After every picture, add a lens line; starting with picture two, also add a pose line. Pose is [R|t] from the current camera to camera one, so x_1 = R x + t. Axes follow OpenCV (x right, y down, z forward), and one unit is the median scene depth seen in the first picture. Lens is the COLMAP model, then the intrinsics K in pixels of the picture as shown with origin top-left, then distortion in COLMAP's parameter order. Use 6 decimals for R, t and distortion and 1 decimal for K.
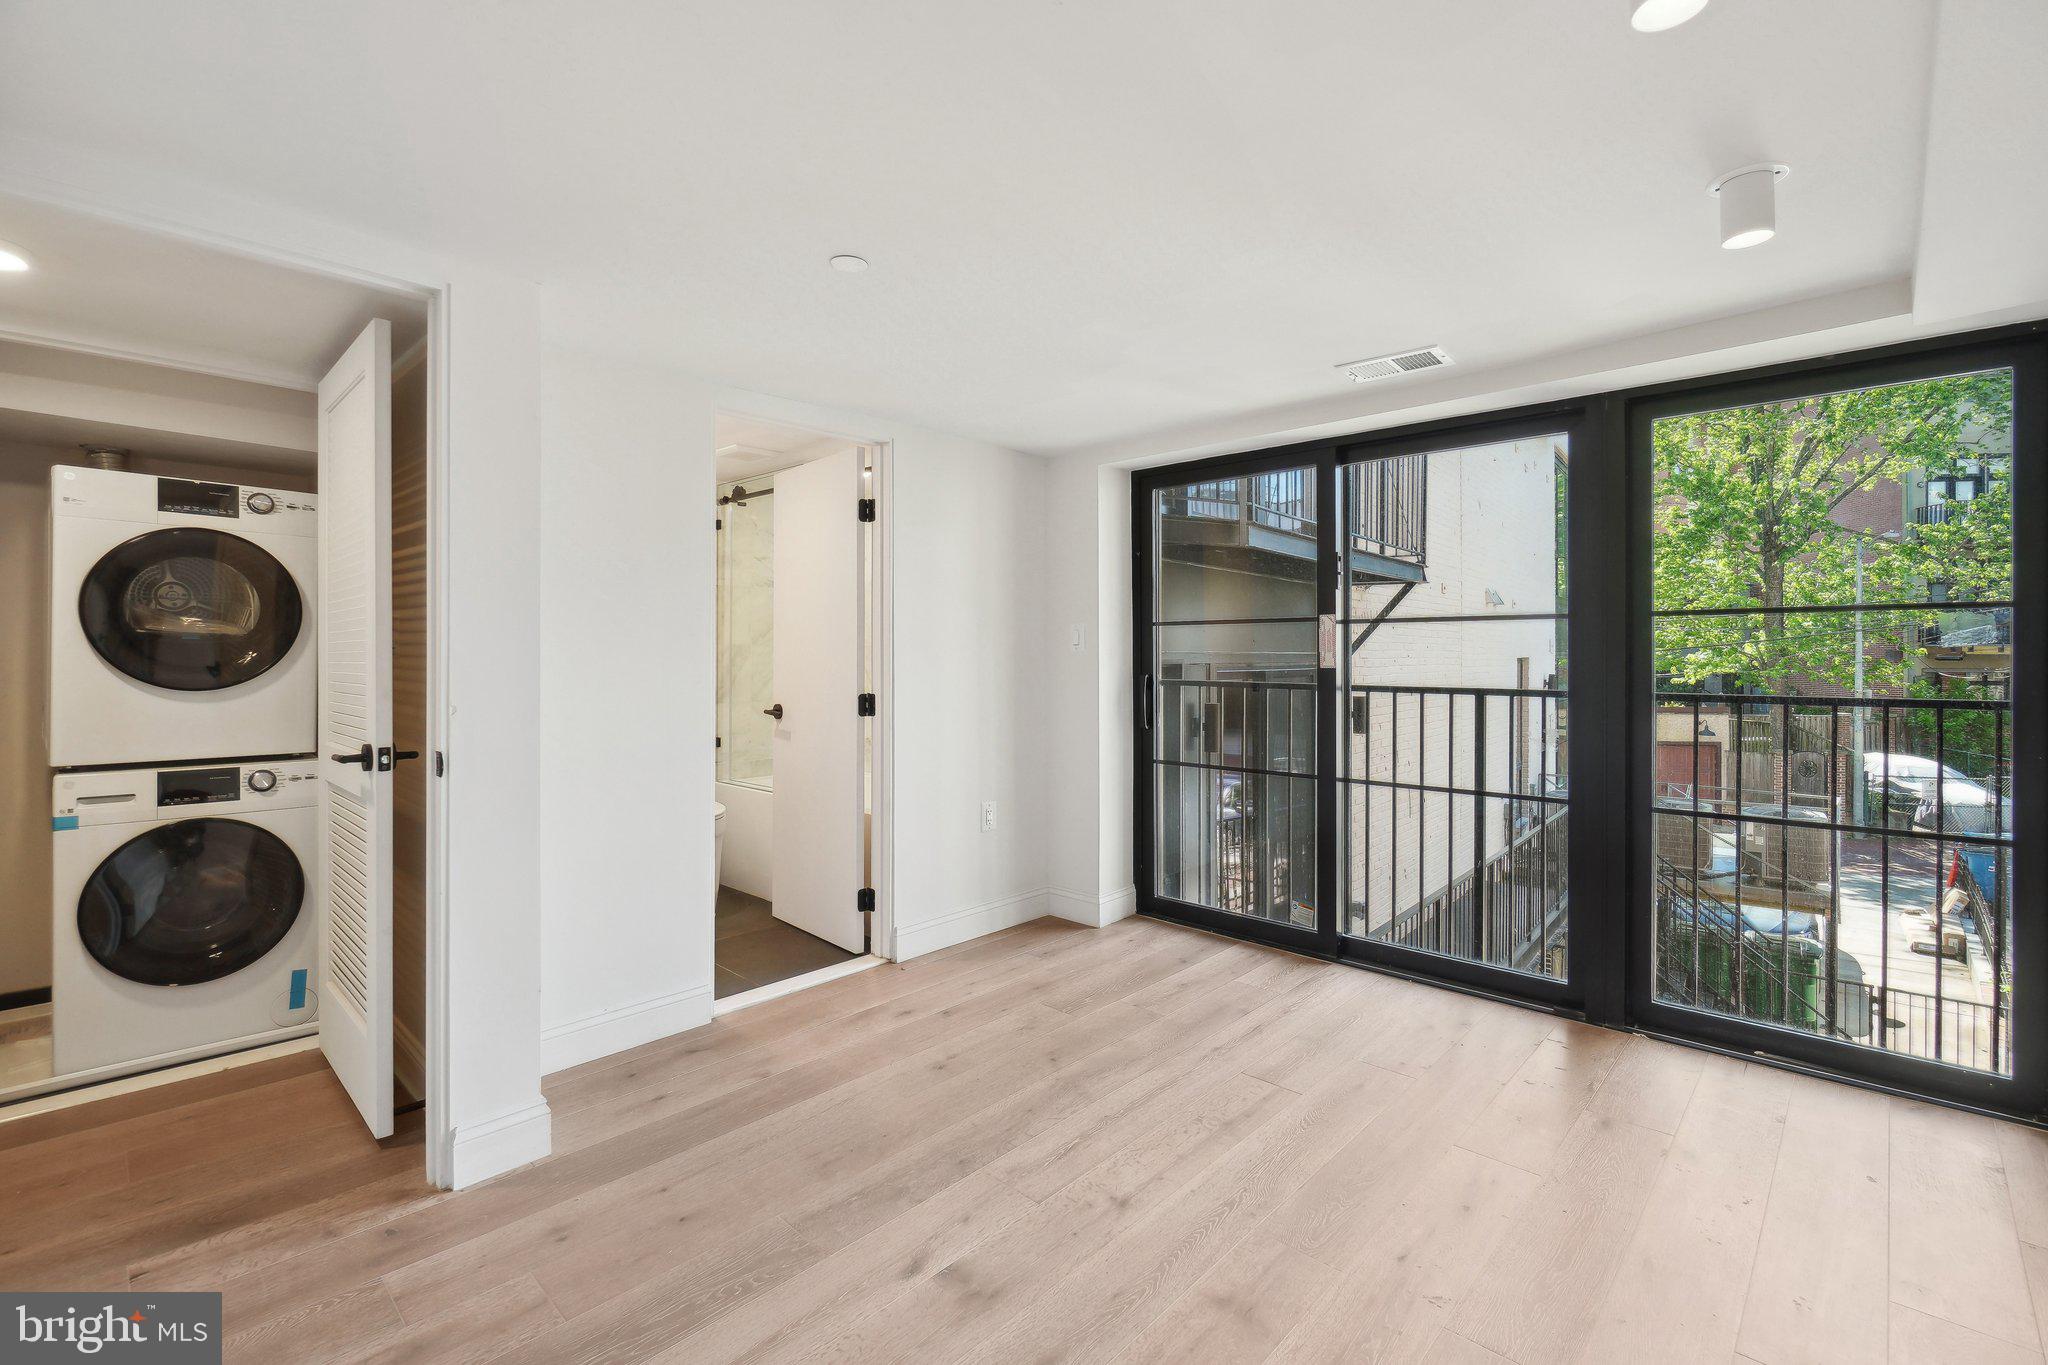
lens RADIAL K [[913.7, 0, 1006.2], [0, 913.7, 665.3], [0, 0, 1]] dist [-0.003717, -0.000244]
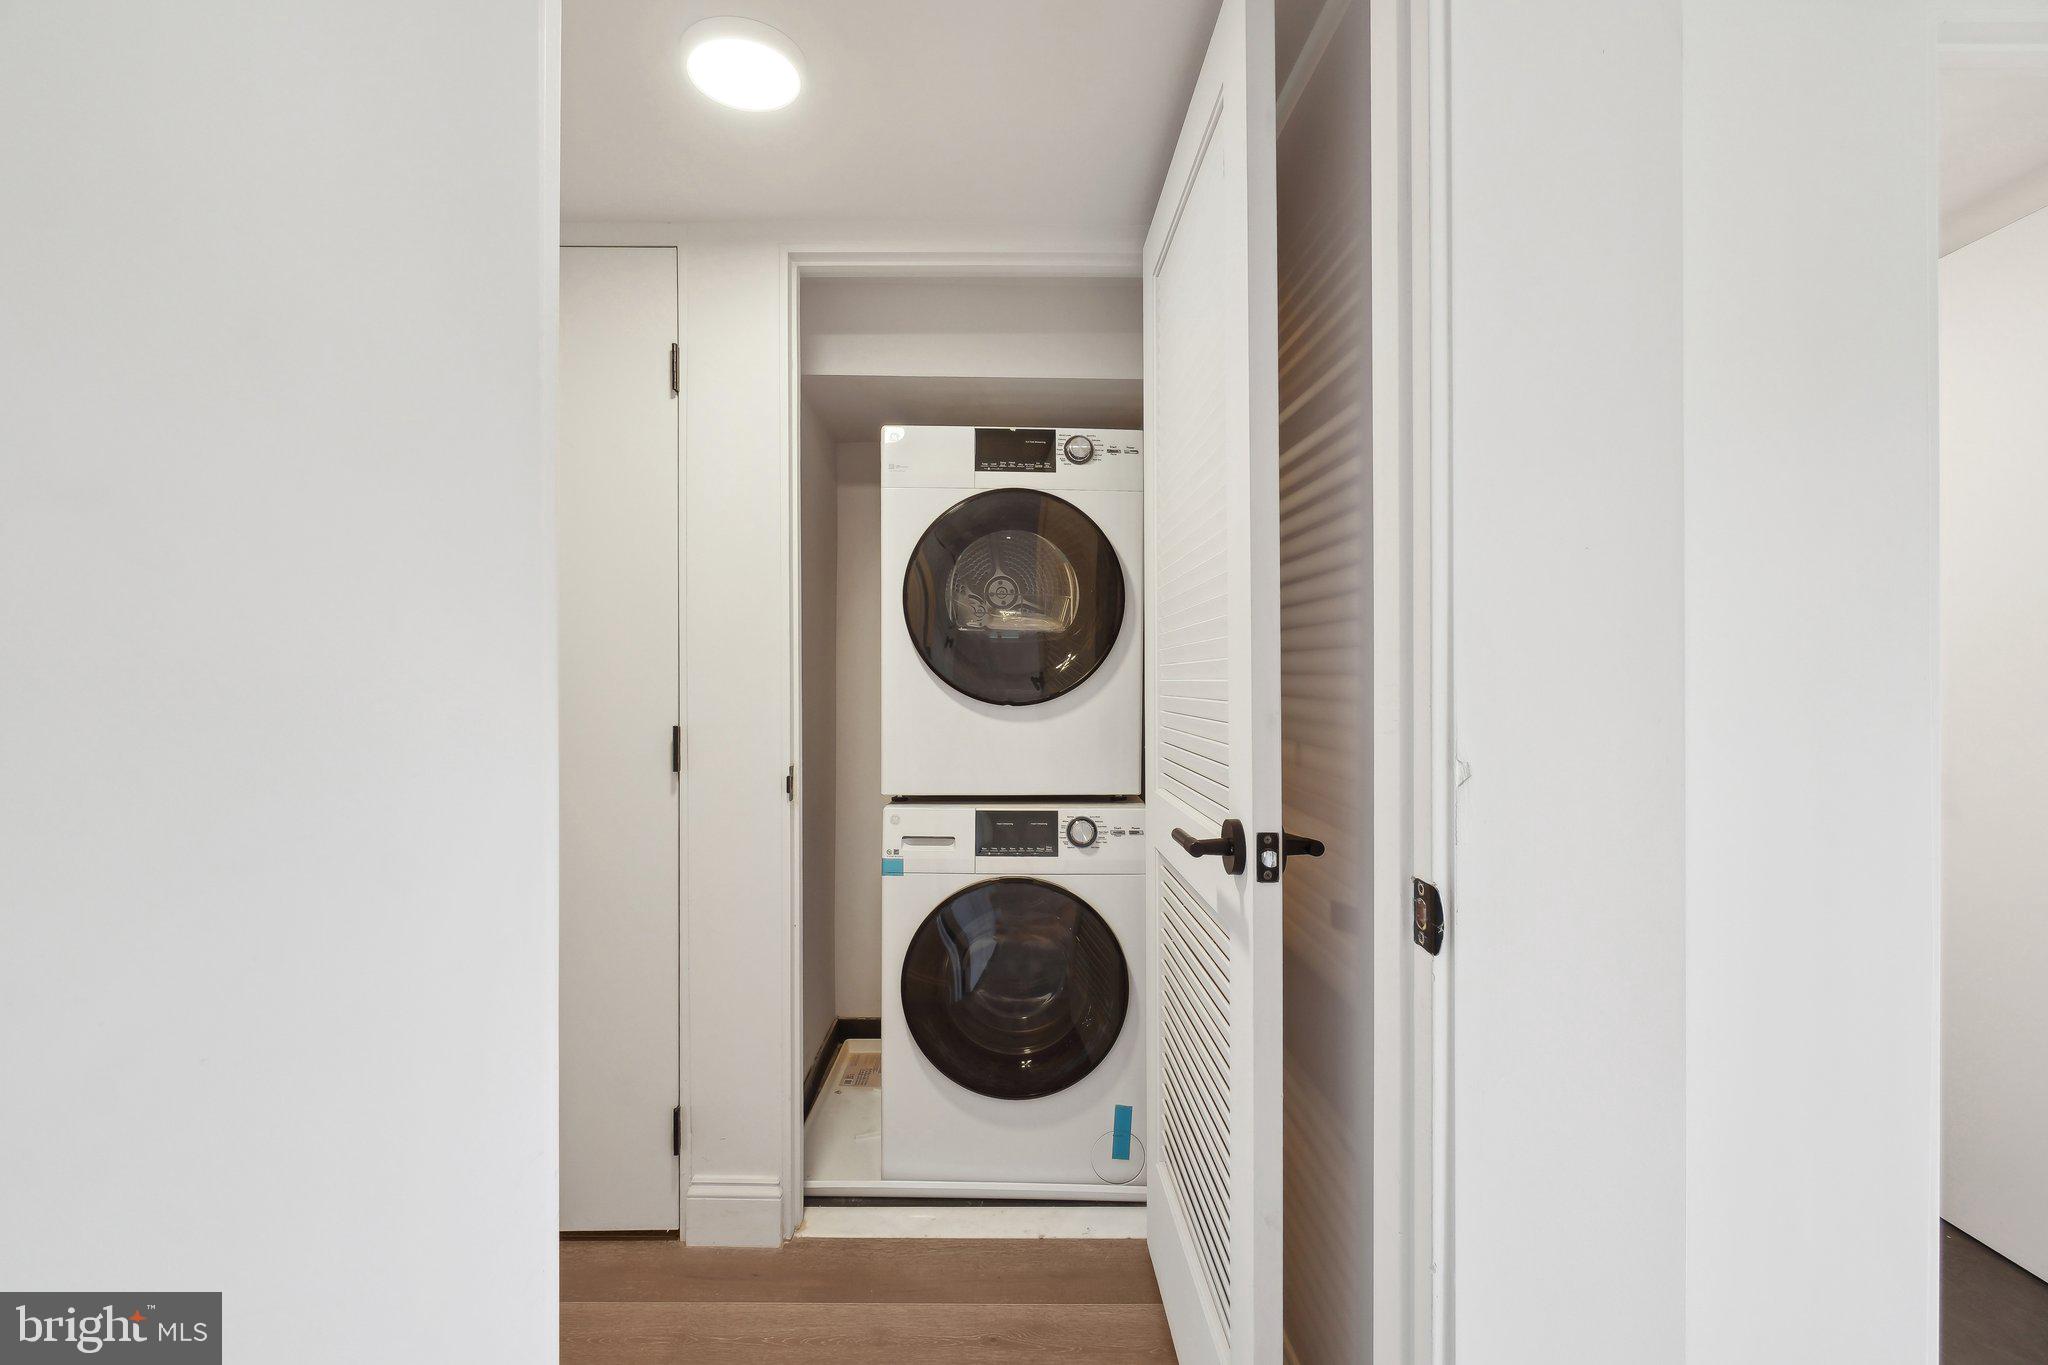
lens RADIAL K [[913.7, 0, 1006.2], [0, 913.7, 665.3], [0, 0, 1]] dist [-0.003717, -0.000244]
pose [[0.707487, -0.015837, -0.706549, -0.362093], [0.001574, 0.999782, -0.020834, 0.010444], [0.706724, 0.013628, 0.707358, 0.465106]]
